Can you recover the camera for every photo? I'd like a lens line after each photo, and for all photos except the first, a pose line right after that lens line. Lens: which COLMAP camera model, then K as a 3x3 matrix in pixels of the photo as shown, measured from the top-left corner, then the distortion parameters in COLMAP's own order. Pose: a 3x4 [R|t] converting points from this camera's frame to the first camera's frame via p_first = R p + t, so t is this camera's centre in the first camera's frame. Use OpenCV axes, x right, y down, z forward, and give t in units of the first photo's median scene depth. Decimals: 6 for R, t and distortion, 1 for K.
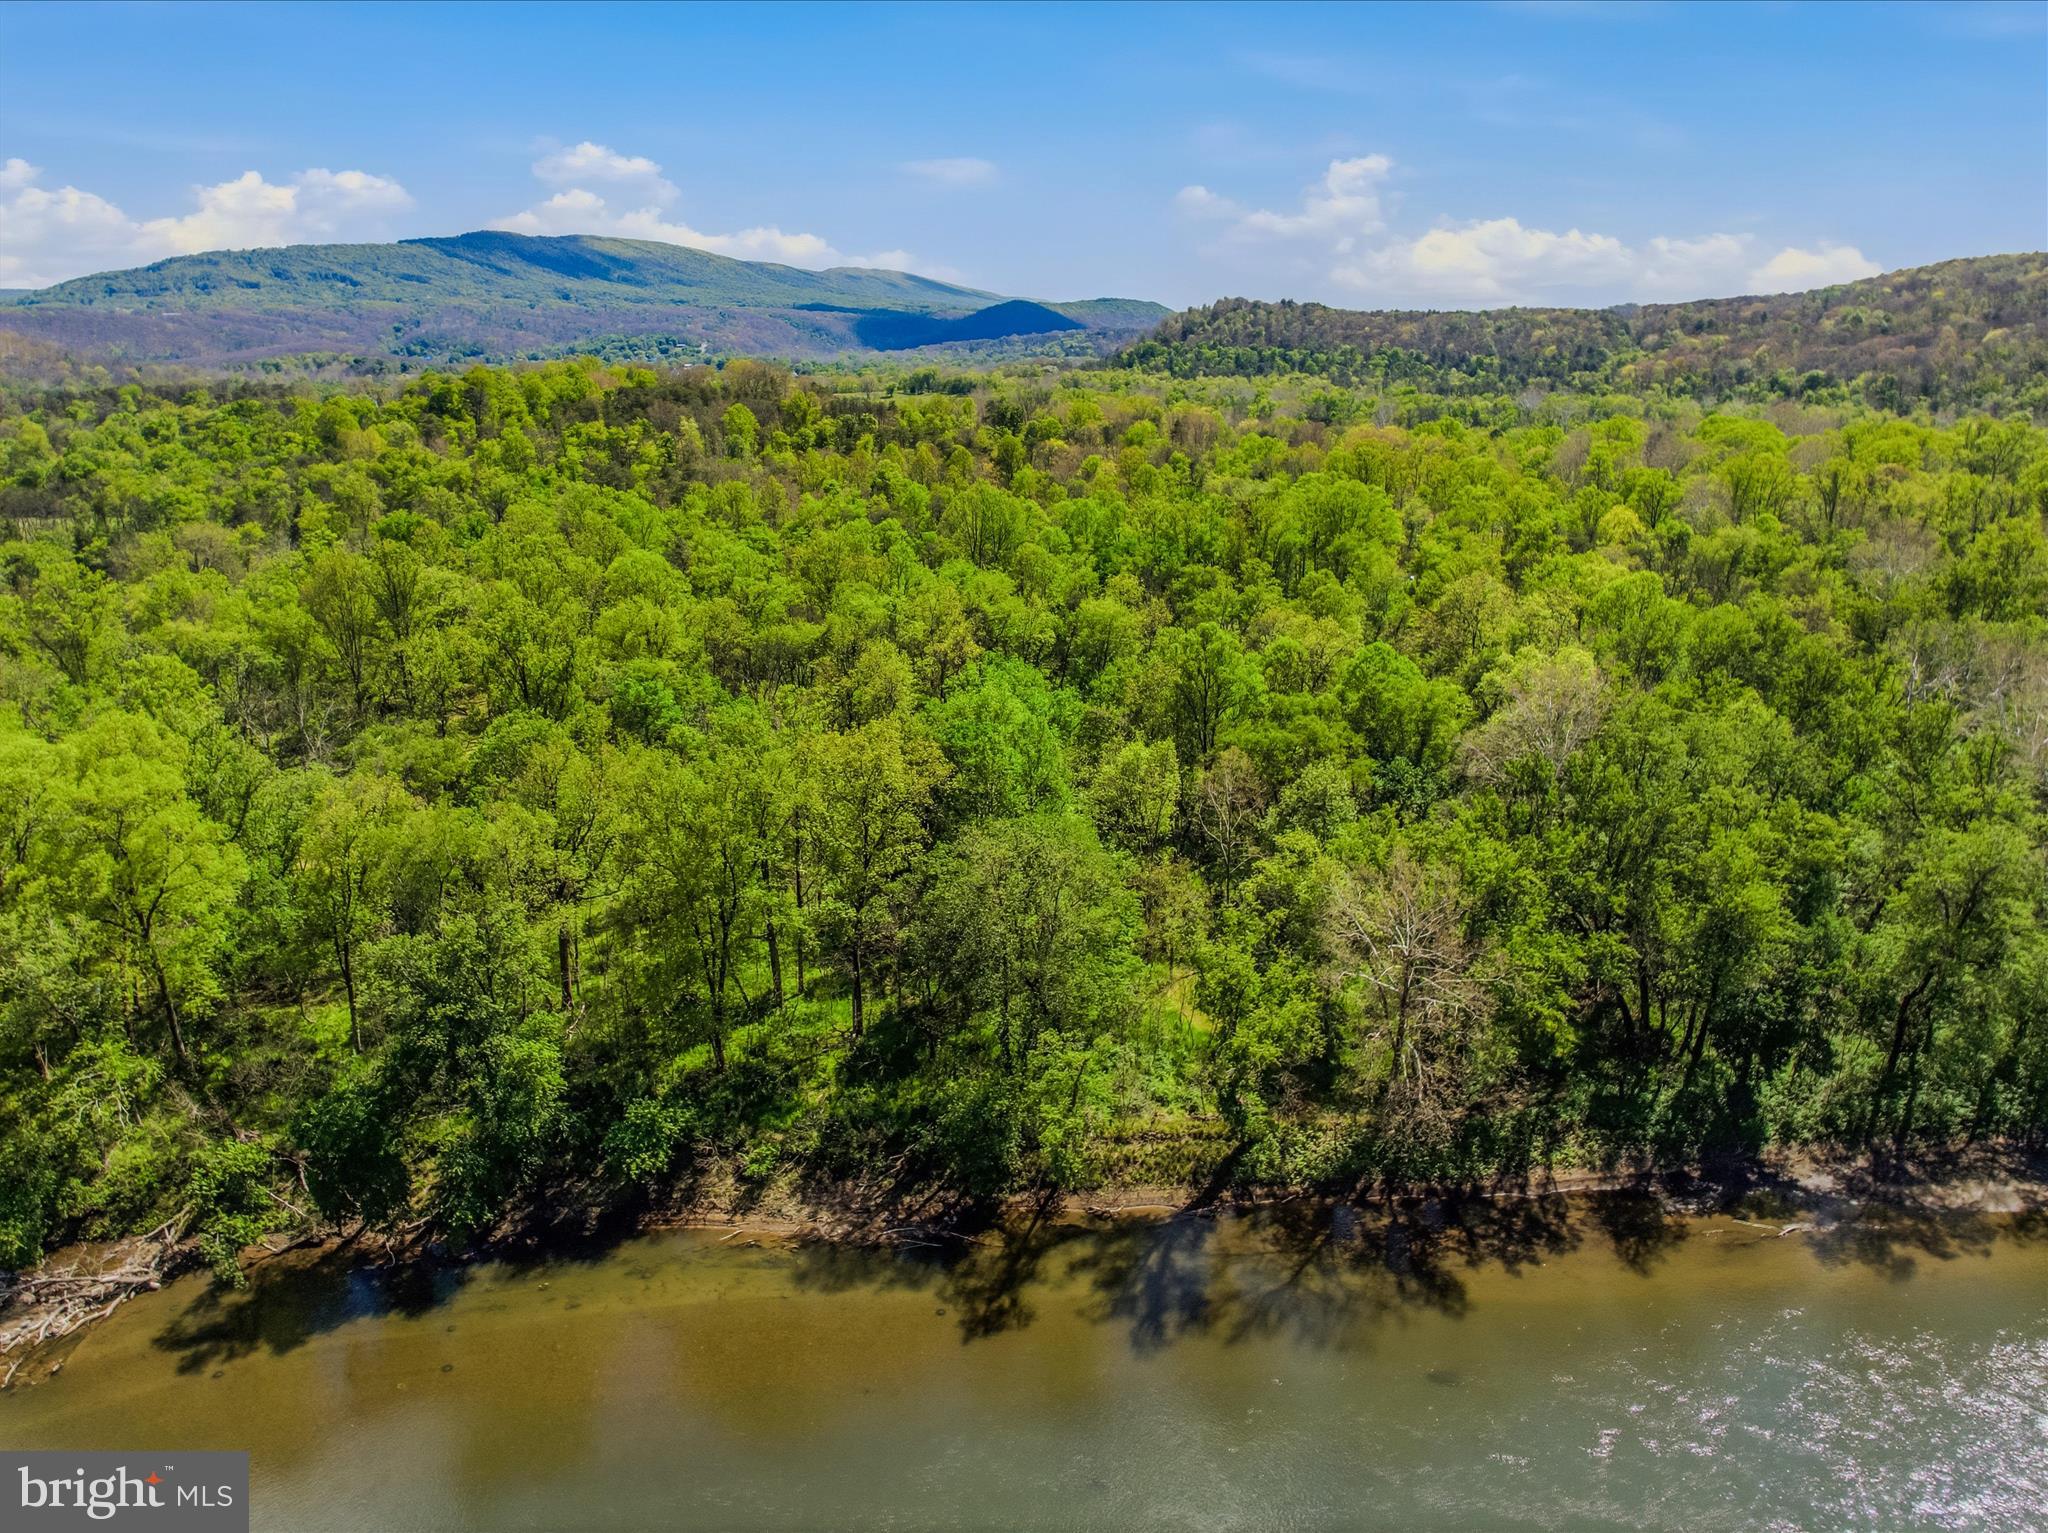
lens RADIAL K [[1444.9, 0, 1024.0], [0, 1444.9, 766.5], [0, 0, 1]] dist [-0.053073, 0.022690]
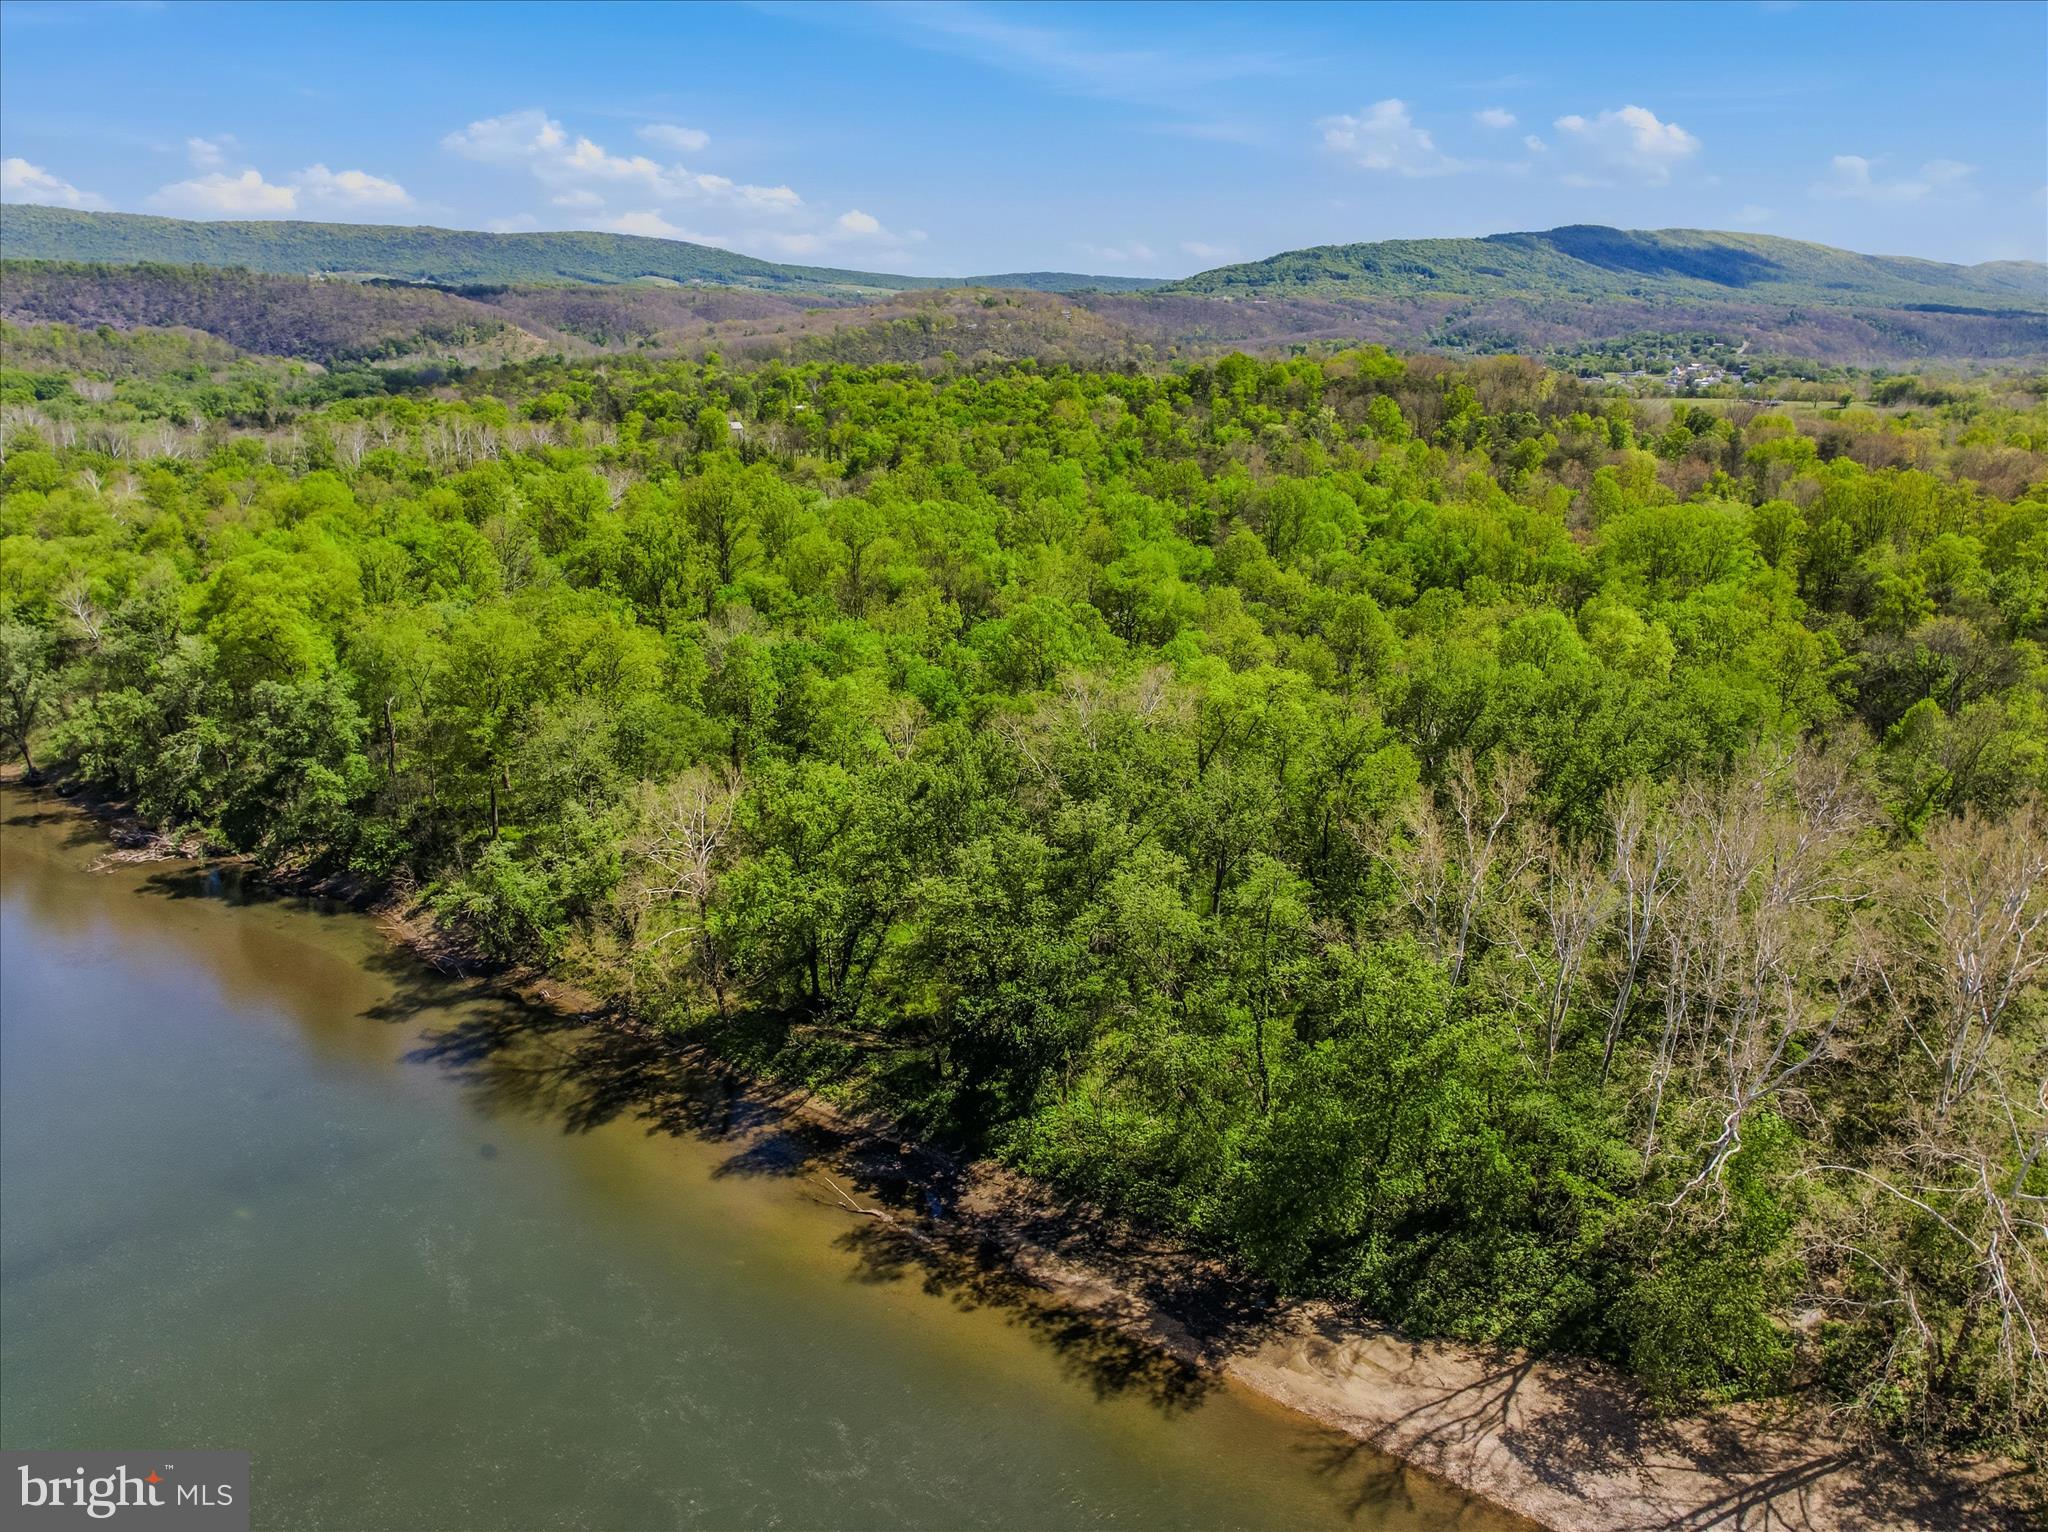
lens RADIAL K [[1448.9, 0, 1024.0], [0, 1448.9, 766.0], [0, 0, 1]] dist [-0.040384, -0.006707]
pose [[0.749243, 0.201349, -0.630947, 0.157966], [-0.199674, 0.977013, 0.074675, -0.010374], [0.631479, 0.070034, 0.772224, 0.034386]]
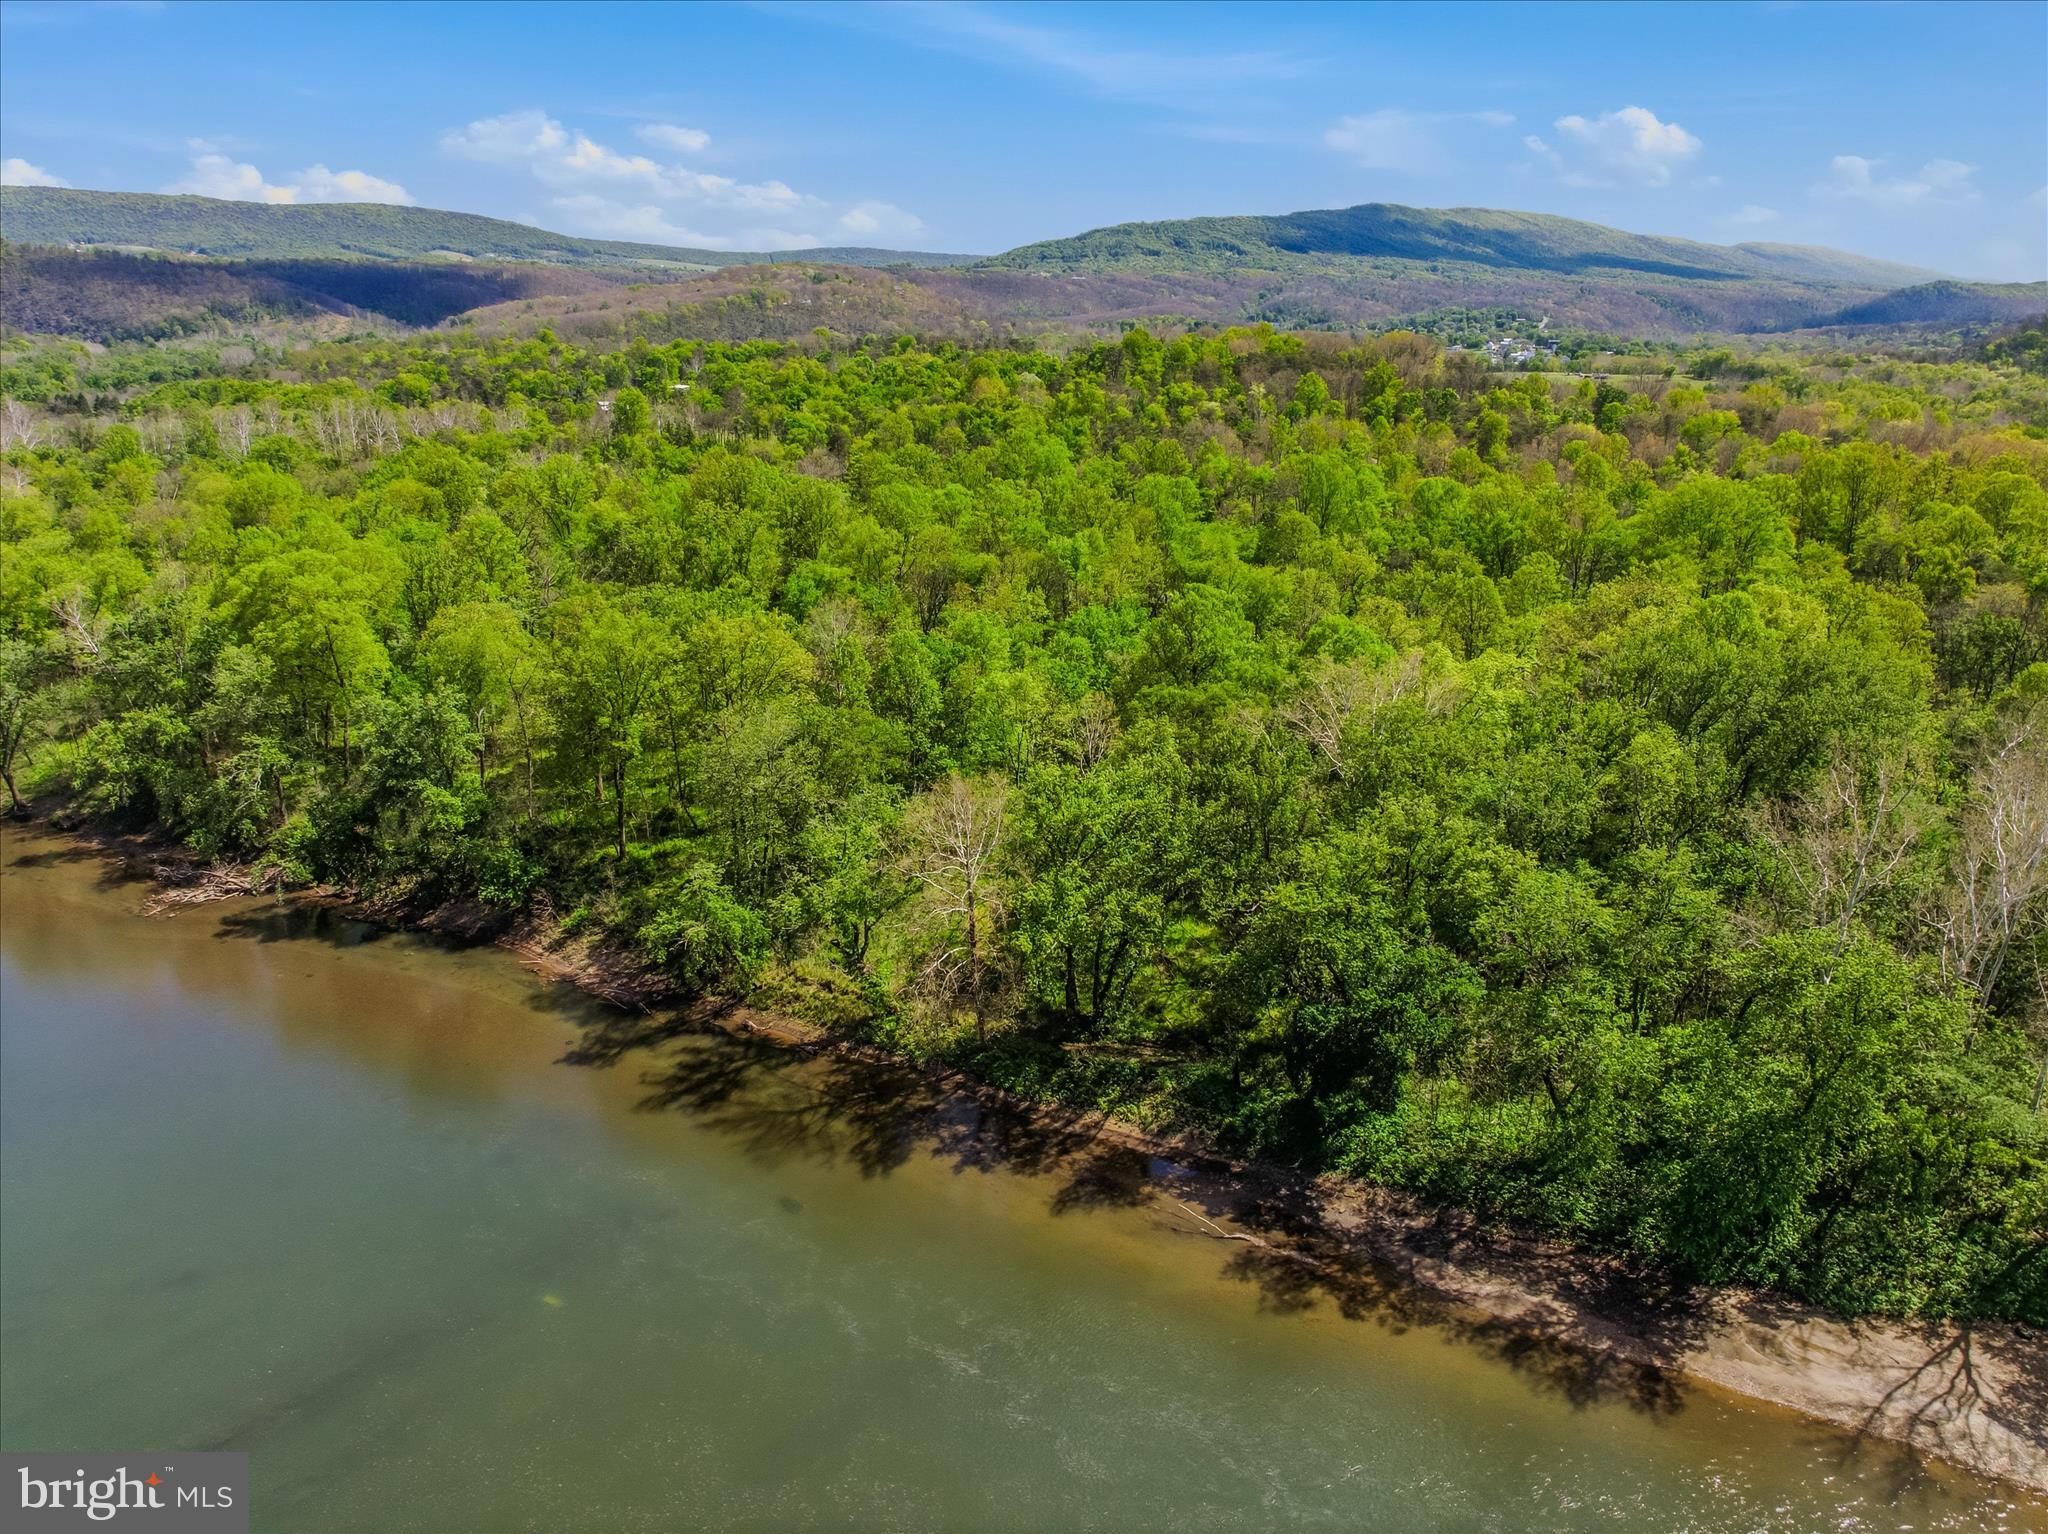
lens RADIAL K [[1444.9, 0, 1024.0], [0, 1444.9, 767.0], [0, 0, 1]] dist [-0.053073, 0.022690]
pose [[0.831326, 0.181572, -0.525289, 0.114393], [-0.172036, 0.982779, 0.067444, -0.003351], [0.528489, 0.034301, 0.848247, 0.012050]]
